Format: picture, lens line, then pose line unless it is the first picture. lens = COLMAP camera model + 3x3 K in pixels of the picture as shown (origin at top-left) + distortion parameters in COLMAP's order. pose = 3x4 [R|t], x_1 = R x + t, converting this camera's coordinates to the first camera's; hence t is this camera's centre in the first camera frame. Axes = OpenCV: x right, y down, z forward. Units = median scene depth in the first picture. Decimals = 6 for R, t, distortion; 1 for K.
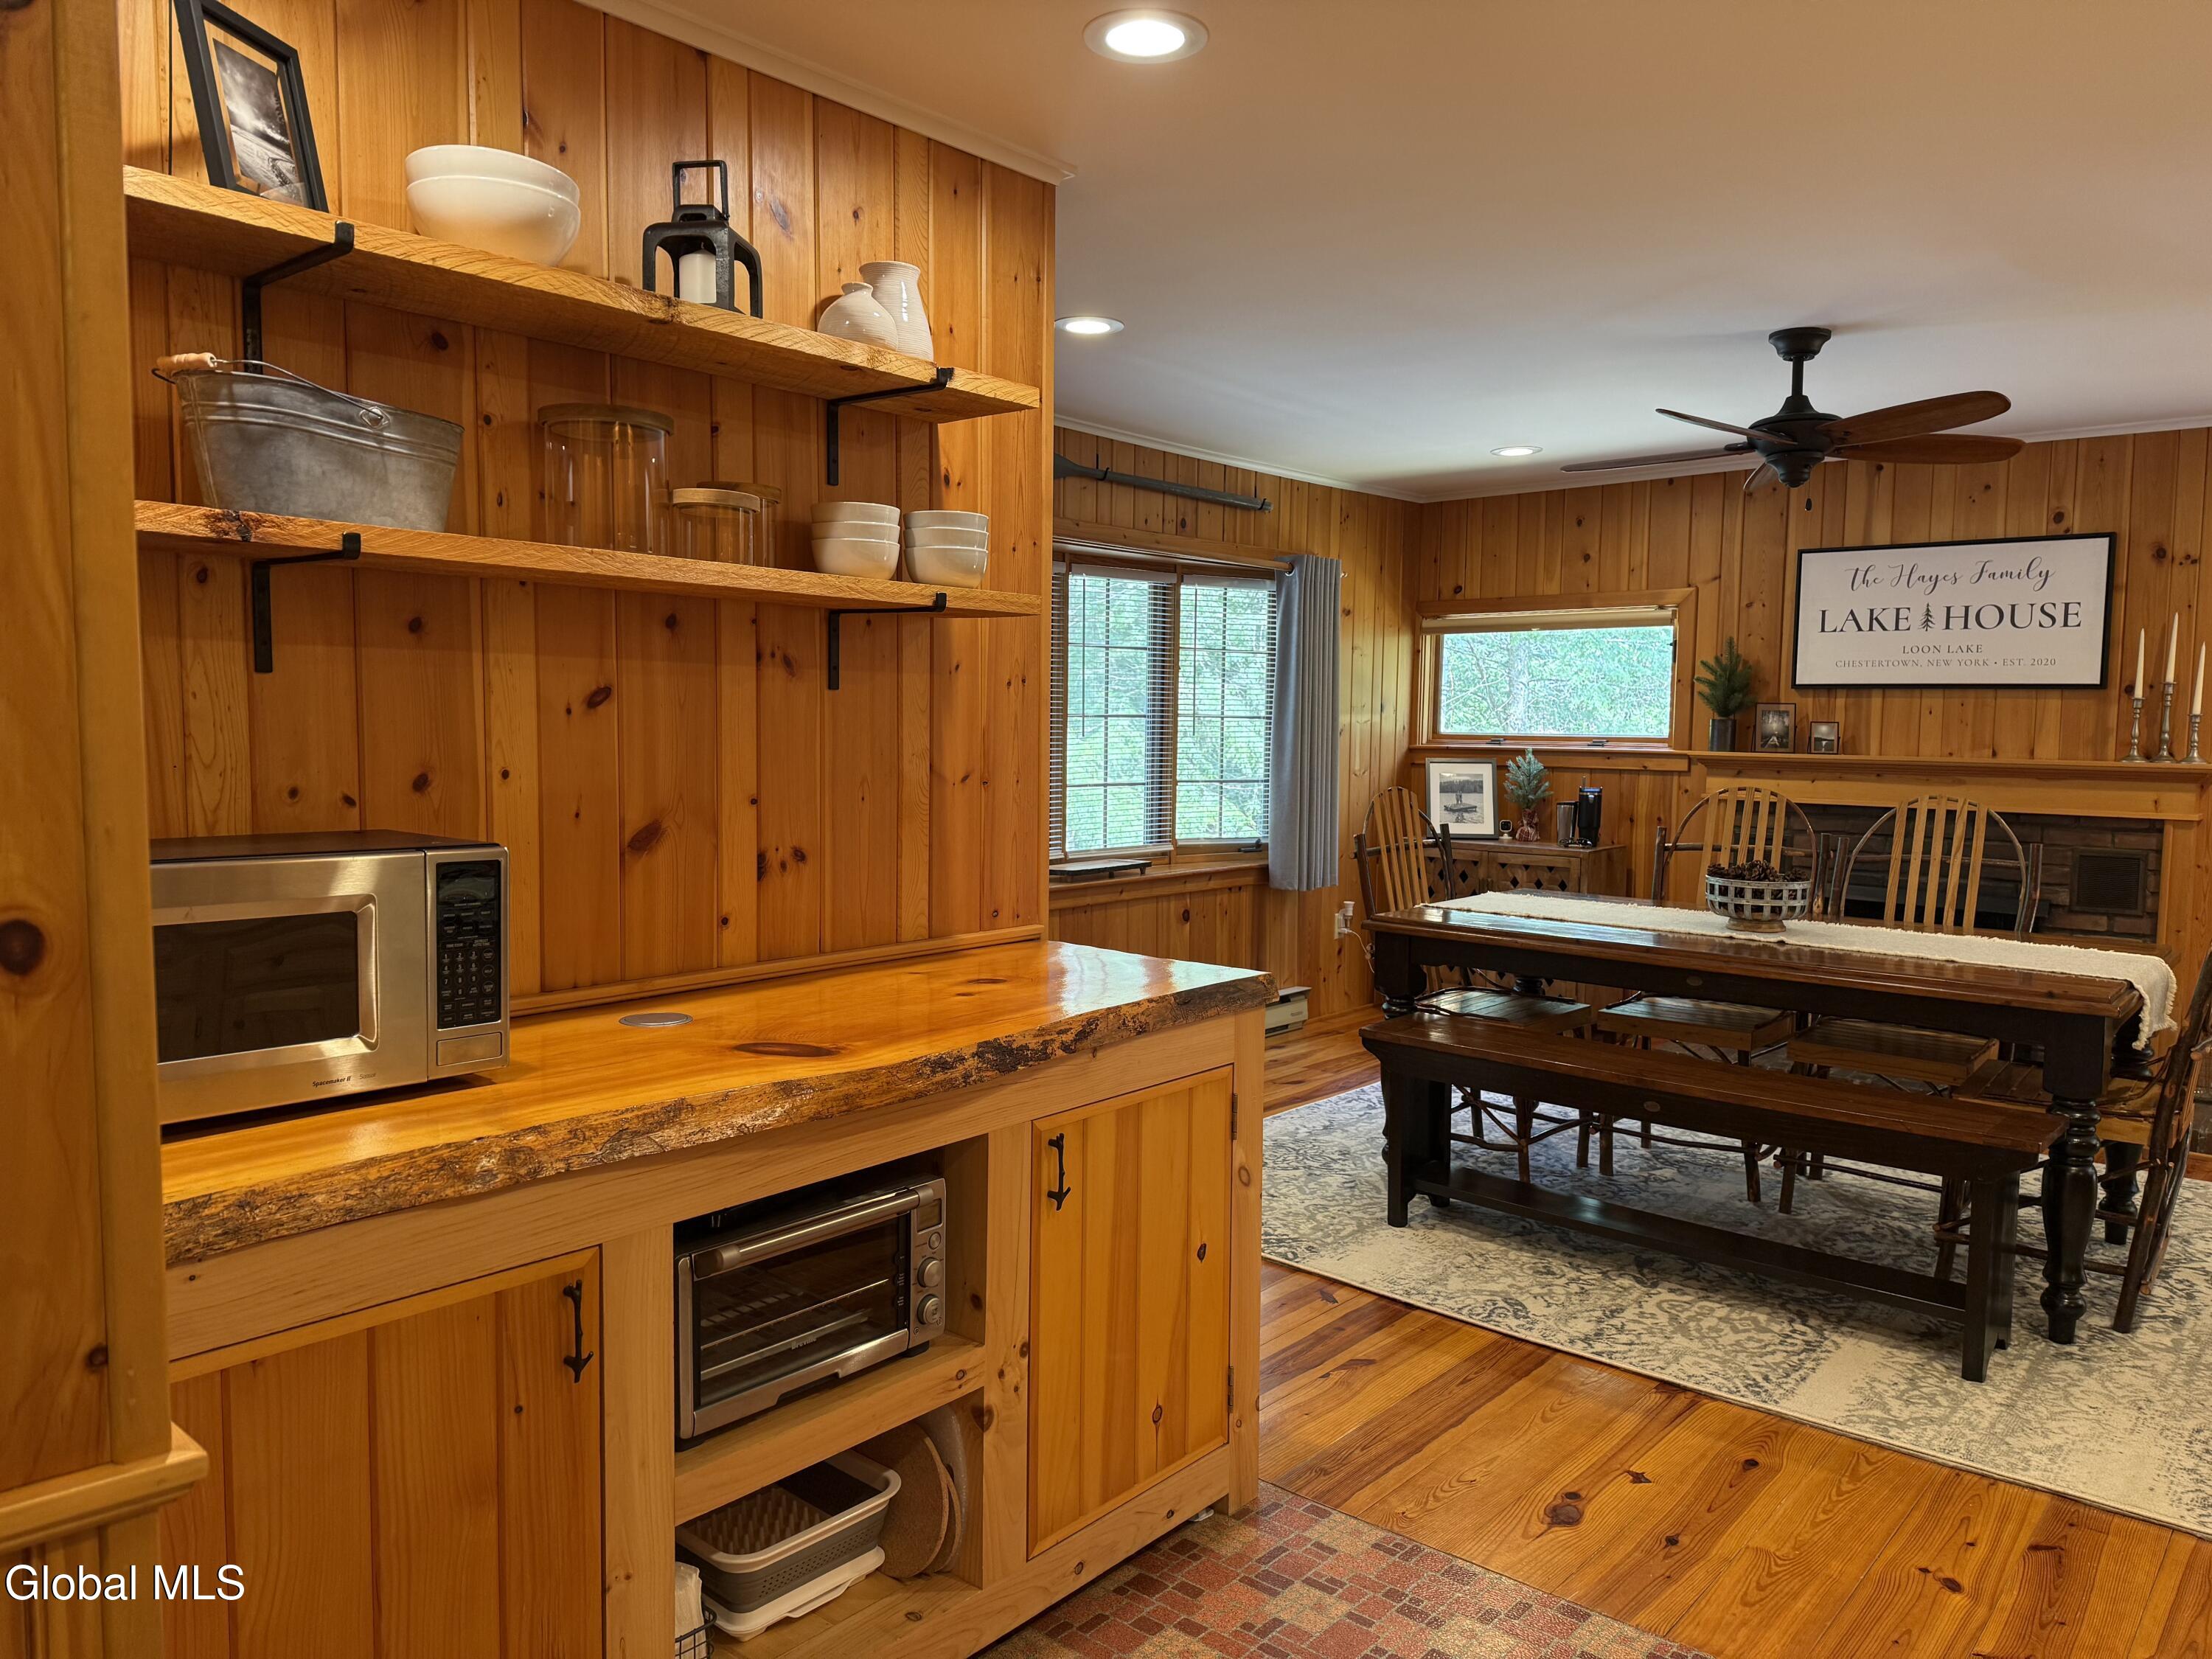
lens RADIAL K [[1539.8, 0, 1136.9], [0, 1539.8, 844.3], [0, 0, 1]] dist [0.058509, -0.064333]
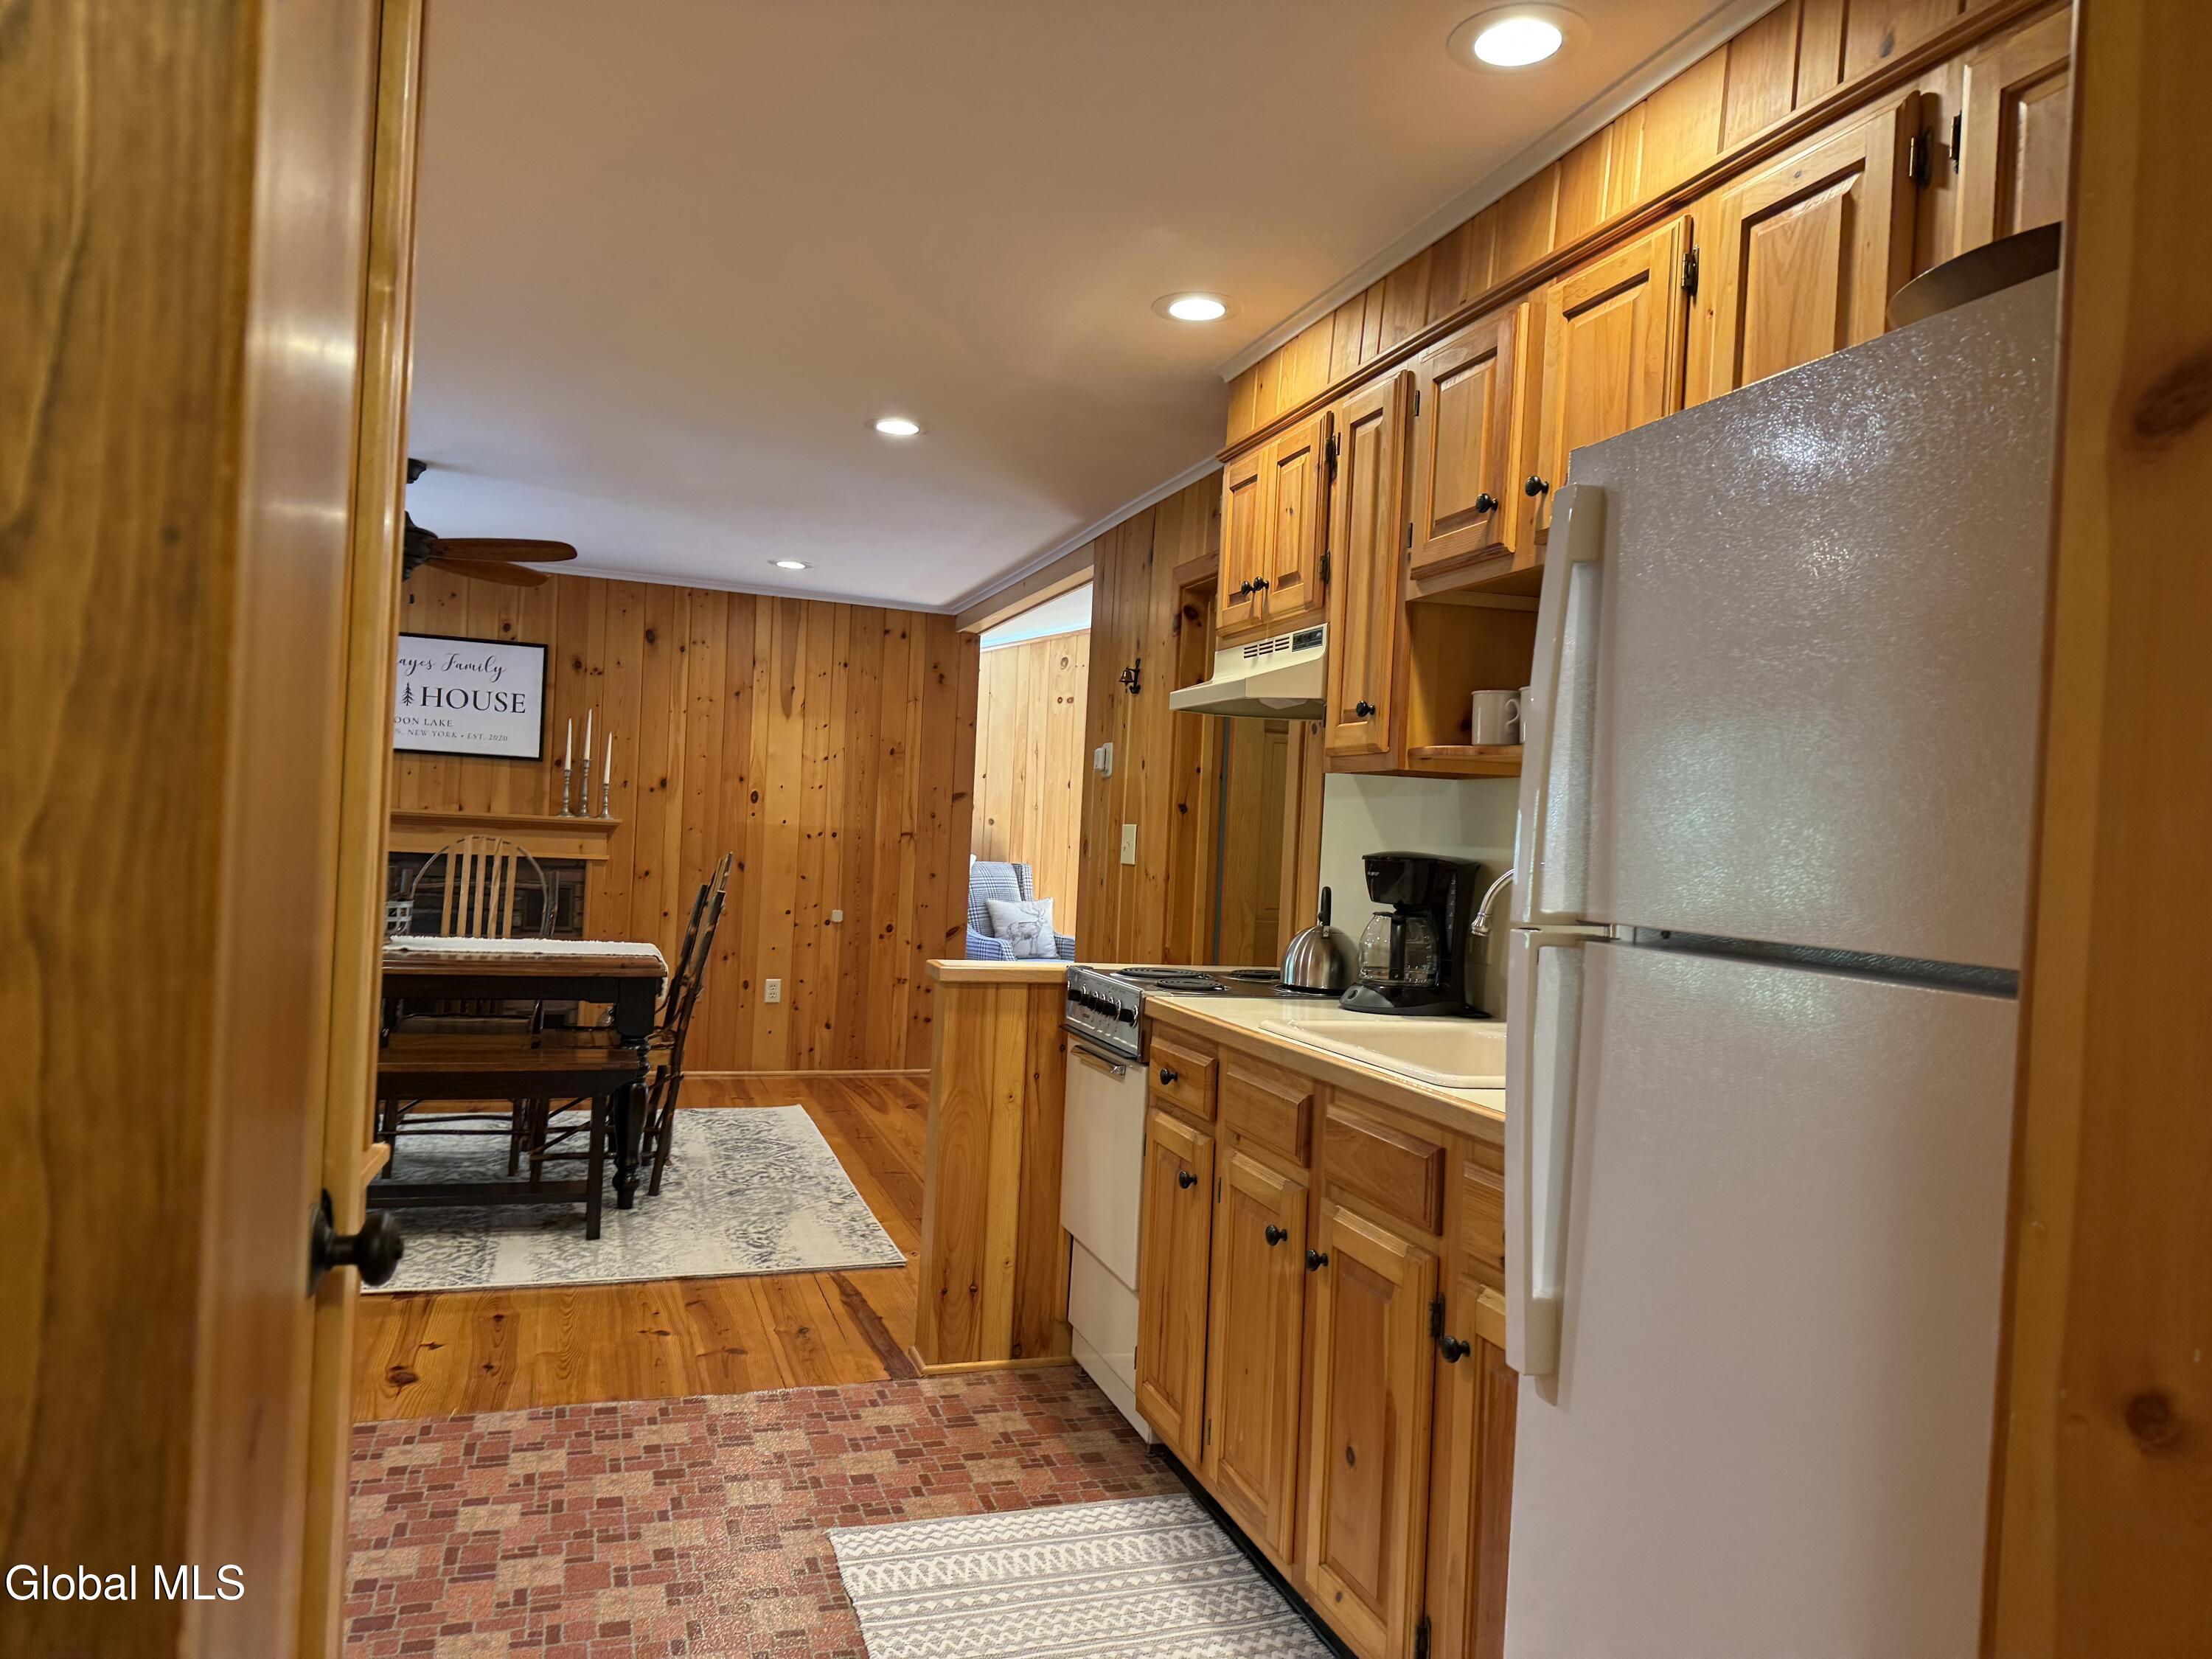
lens RADIAL K [[1539.9, 0, 1127.4], [0, 1539.9, 848.4], [0, 0, 1]] dist [0.045209, -0.003949]
pose [[0.497268, 0.009897, 0.867541, -0.273551], [0.028330, 0.999216, -0.027638, 0.024532], [-0.867134, 0.038321, 0.496598, -0.083359]]
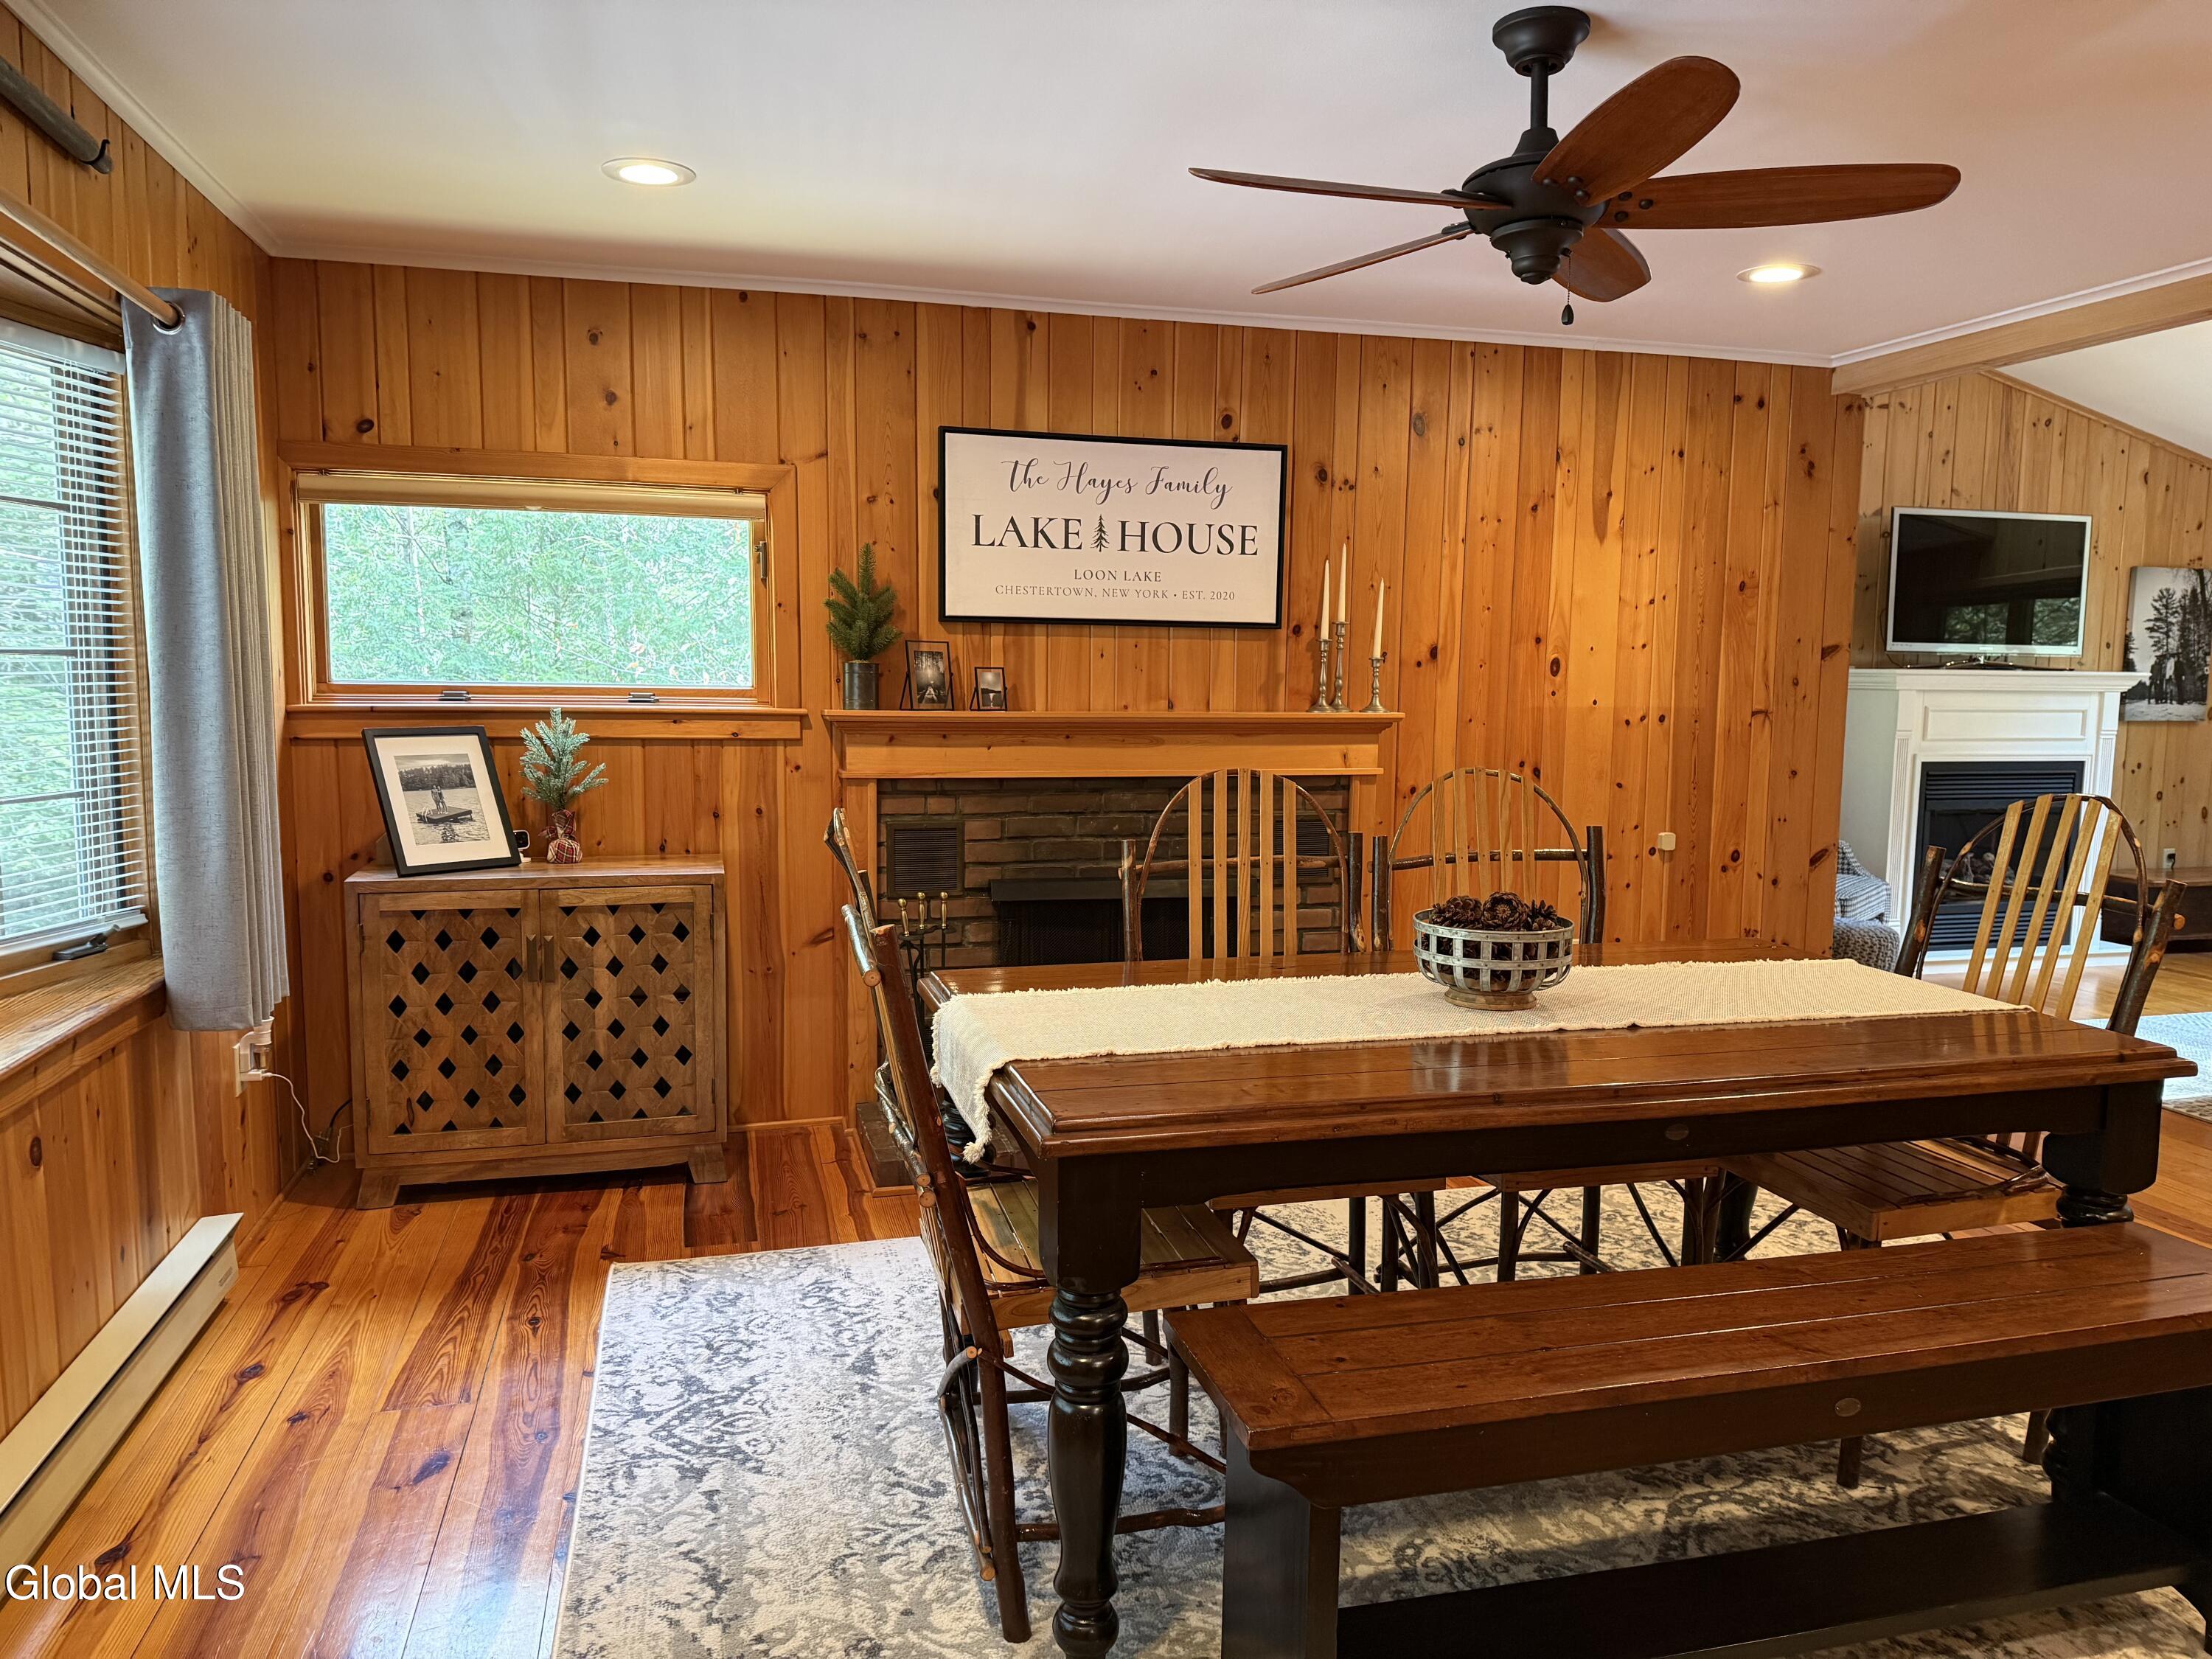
lens RADIAL K [[1539.8, 0, 1114.7], [0, 1539.8, 833.6], [0, 0, 1]] dist [0.058509, -0.064333]
pose [[0.583347, -0.089914, 0.807231, -0.135657], [0.065335, 0.995828, 0.063707, -0.046310], [-0.809591, 0.015577, 0.586788, 0.568593]]
